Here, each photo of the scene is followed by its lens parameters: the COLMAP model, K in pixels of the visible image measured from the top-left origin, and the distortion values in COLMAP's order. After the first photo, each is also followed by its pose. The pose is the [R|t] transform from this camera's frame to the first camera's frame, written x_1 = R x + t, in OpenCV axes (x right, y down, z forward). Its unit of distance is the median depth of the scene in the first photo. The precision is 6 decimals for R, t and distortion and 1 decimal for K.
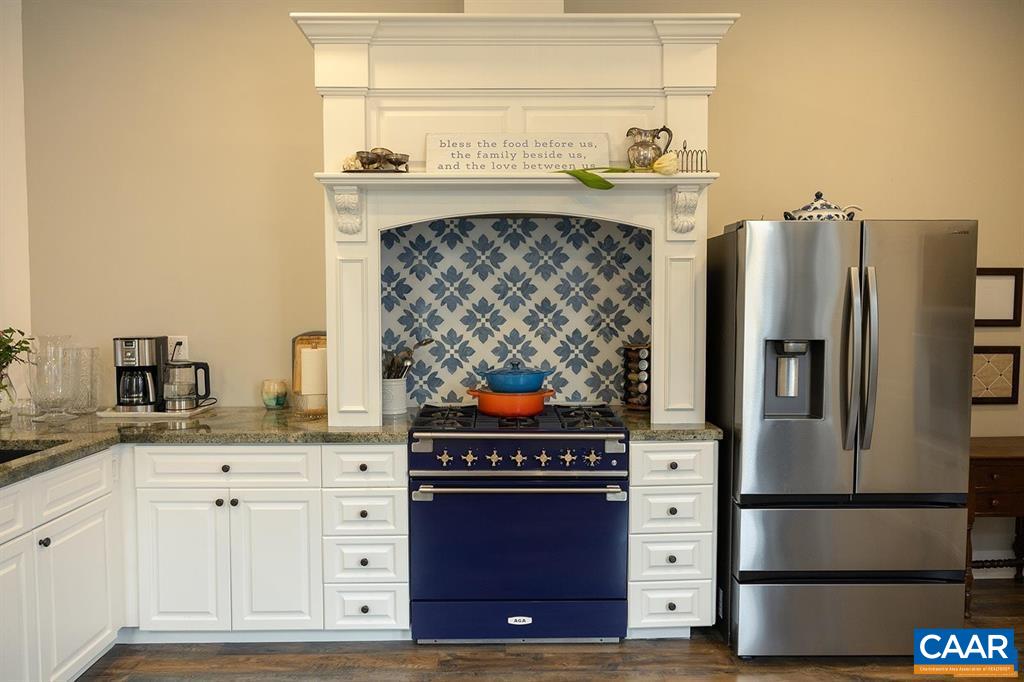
lens RADIAL K [[733.8, 0, 512.0], [0, 733.8, 341.0], [0, 0, 1]] dist [-0.005534, 0.000111]
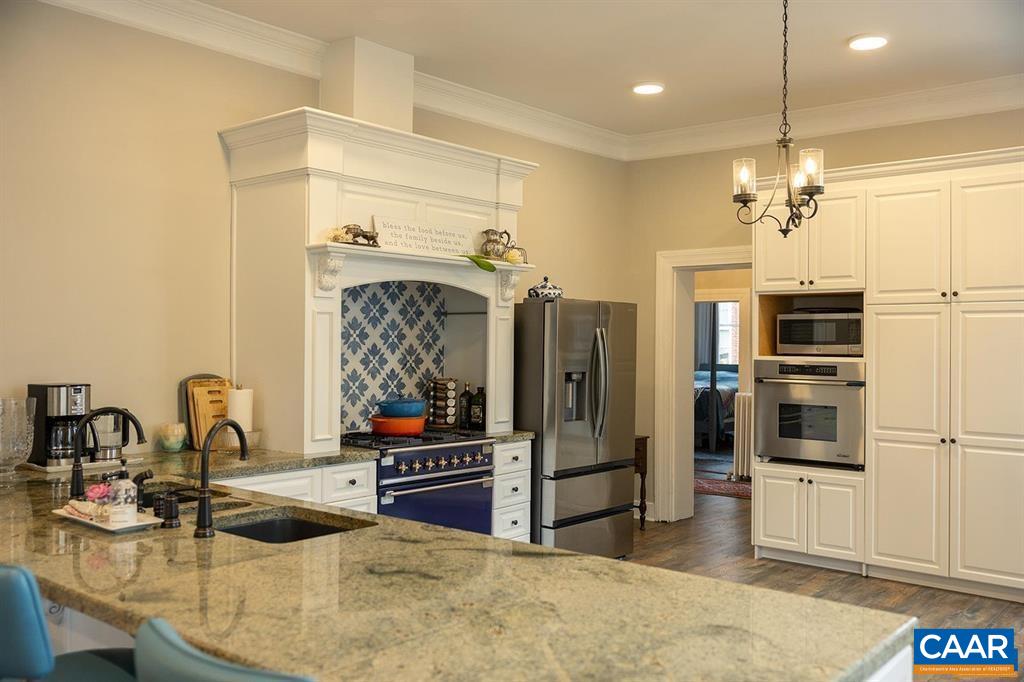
lens RADIAL K [[906.0, 0, 512.0], [0, 906.0, 341.0], [0, 0, 1]] dist [0.051864, 0.000763]
pose [[0.656090, 0.008889, 0.754630, -1.143954], [0.028647, 0.998917, -0.036673, -0.000236], [-0.754138, 0.045678, 0.655125, -0.202494]]
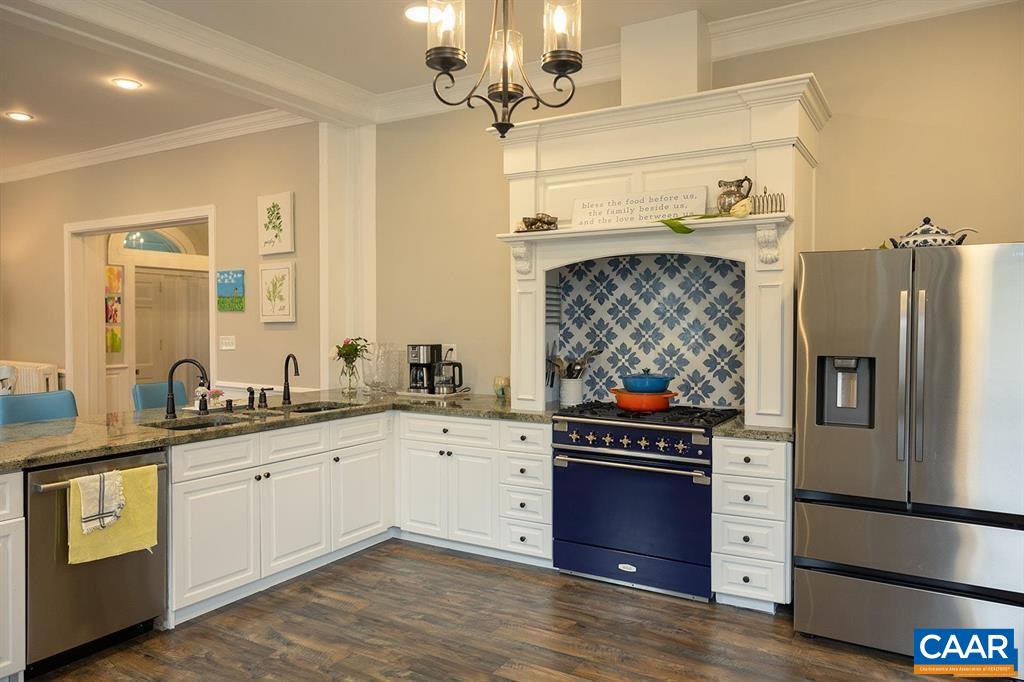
lens RADIAL K [[710.0, 0, 512.0], [0, 710.0, 341.0], [0, 0, 1]] dist [0.004177, 0.004107]
pose [[0.849839, 0.016049, -0.526798, 0.487902], [-0.027627, 0.999519, -0.014118, 0.004024], [0.526318, 0.026551, 0.849873, -0.182842]]
